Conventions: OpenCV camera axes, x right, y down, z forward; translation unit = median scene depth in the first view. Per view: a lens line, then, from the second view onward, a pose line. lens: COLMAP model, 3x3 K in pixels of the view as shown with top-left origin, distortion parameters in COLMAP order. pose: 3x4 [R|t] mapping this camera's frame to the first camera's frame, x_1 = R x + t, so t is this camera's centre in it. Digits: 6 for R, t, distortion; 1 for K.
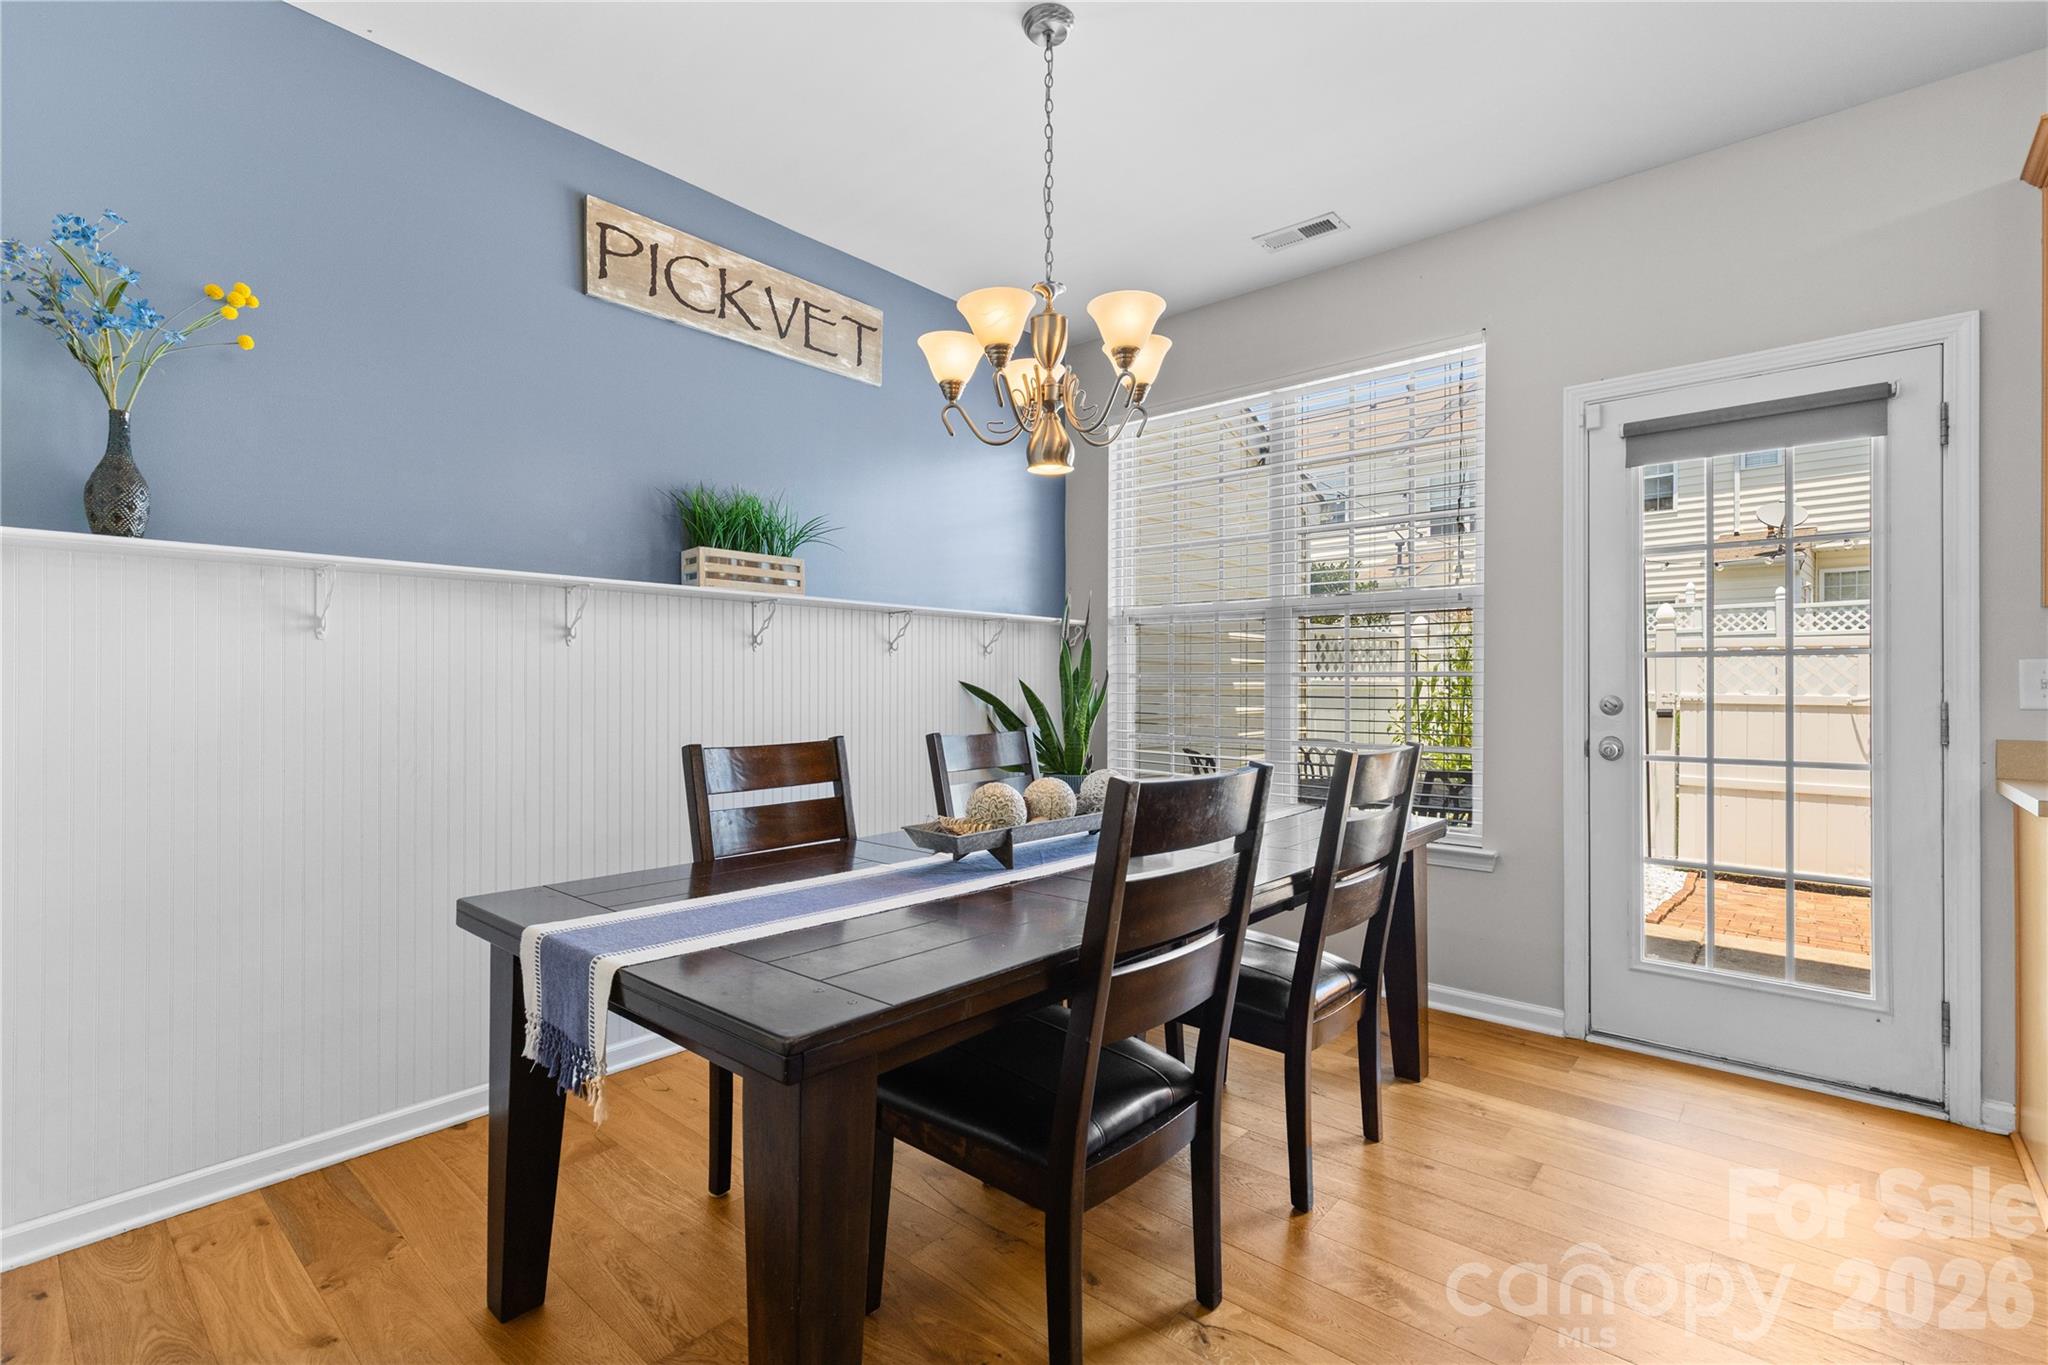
lens RADIAL K [[920.3, 0, 1022.2], [0, 920.3, 684.4], [0, 0, 1]] dist [0.005190, -0.000247]
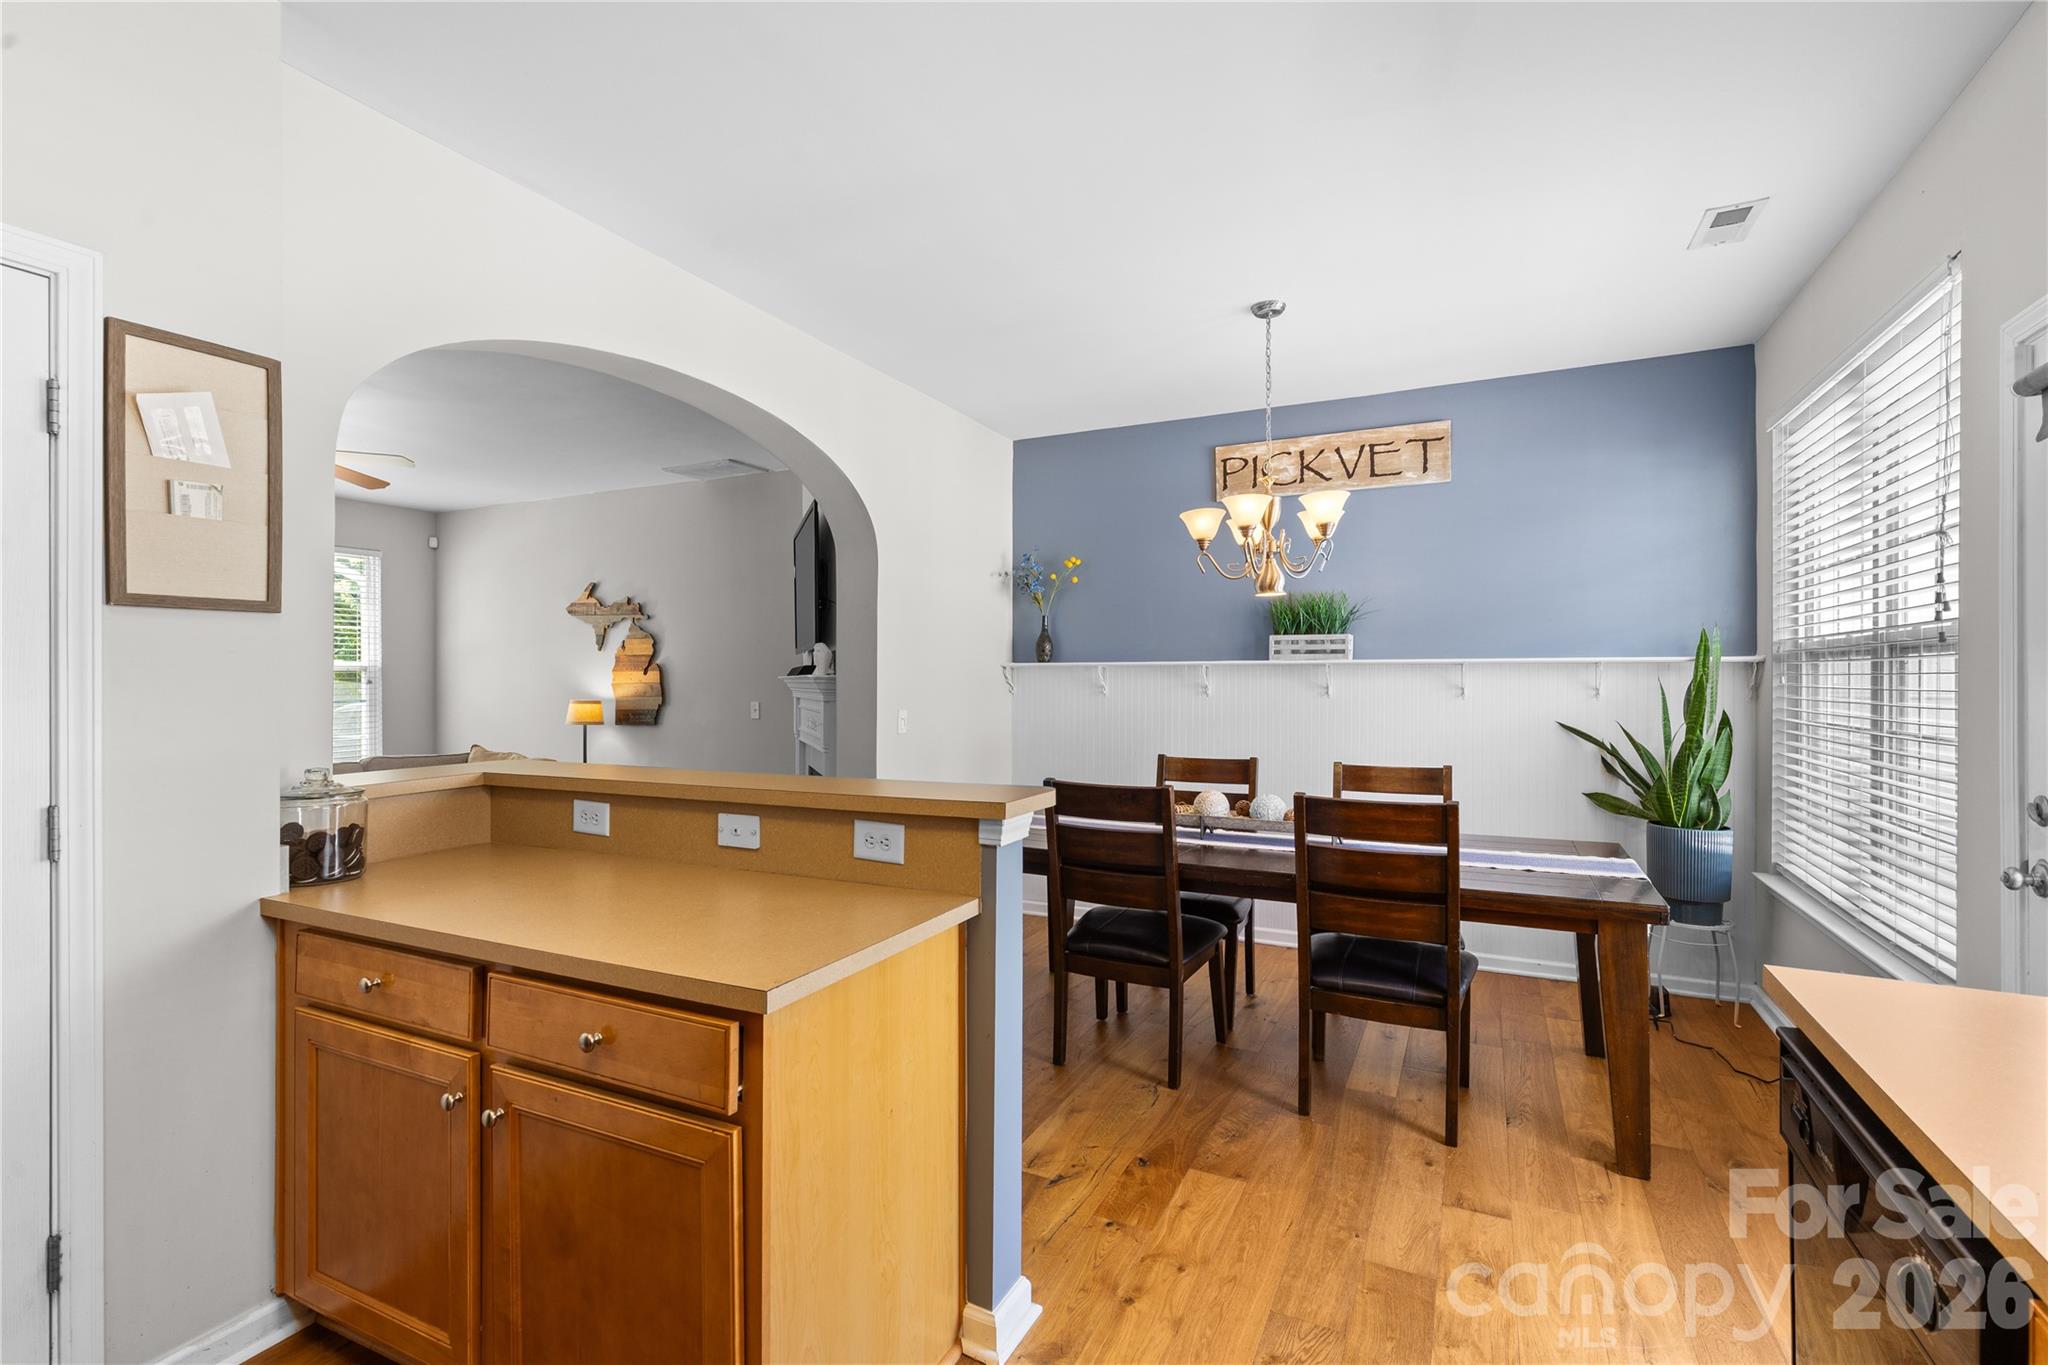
lens RADIAL K [[920.3, 0, 1024.1], [0, 920.3, 681.4], [0, 0, 1]] dist [0.005190, -0.000247]
pose [[0.266886, 0.000883, -0.963728, 1.060669], [0.001527, 0.999998, 0.001339, -0.069363], [0.963727, -0.001829, 0.266884, 0.143410]]
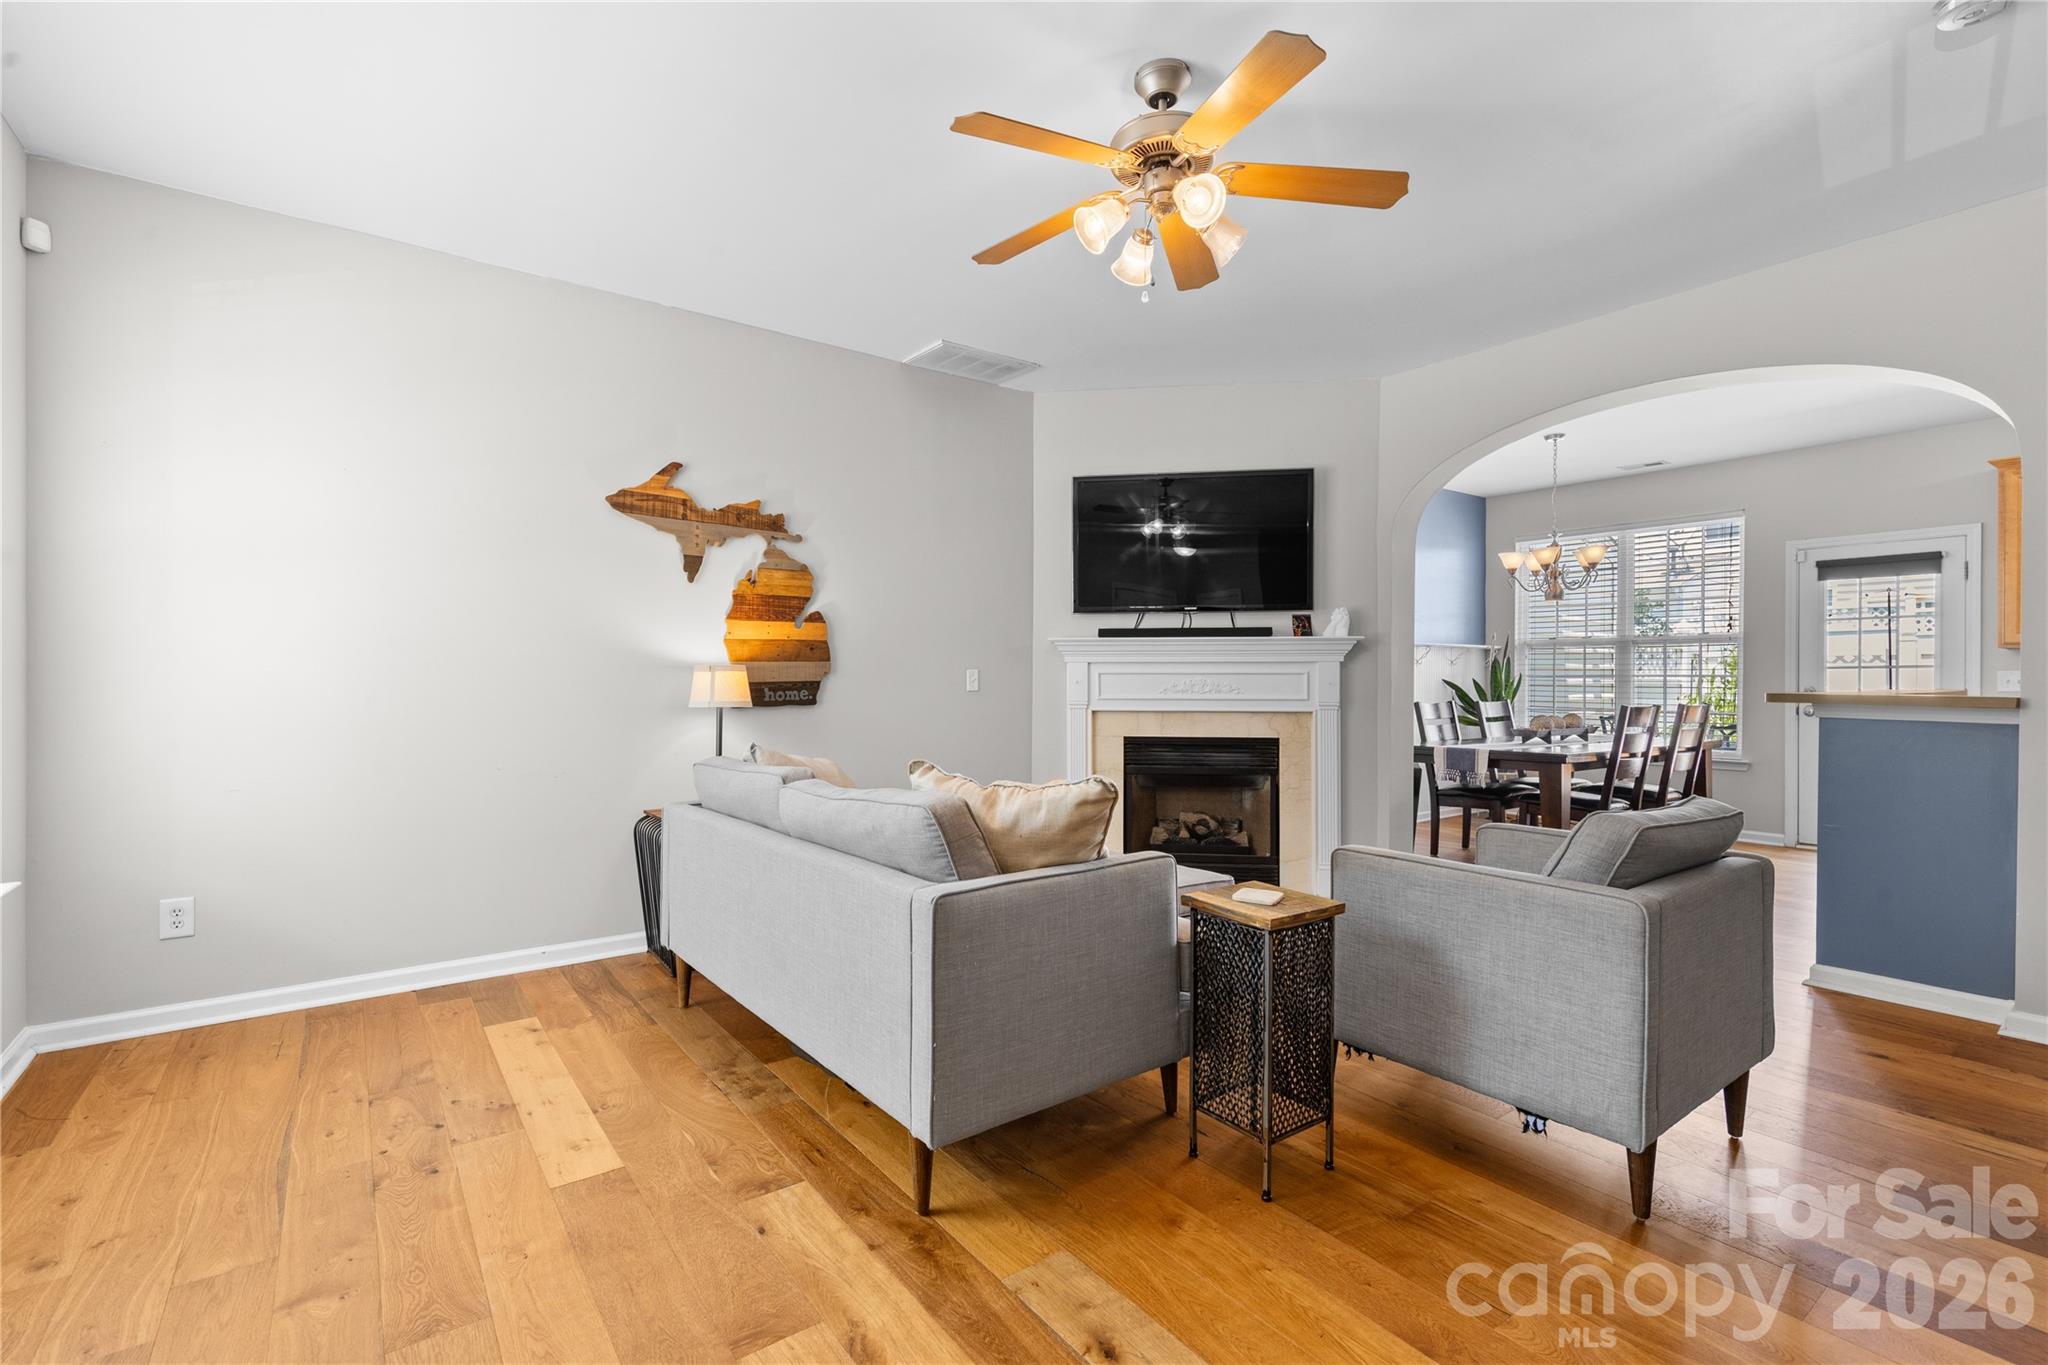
lens RADIAL K [[920.3, 0, 1022.3], [0, 920.3, 682.7], [0, 0, 1]] dist [0.005190, -0.000247]
pose [[0.976249, 0.001474, -0.216647, -0.670159], [-0.000455, 0.999989, 0.004751, -0.004717], [0.216651, -0.004540, 0.976239, -1.462359]]
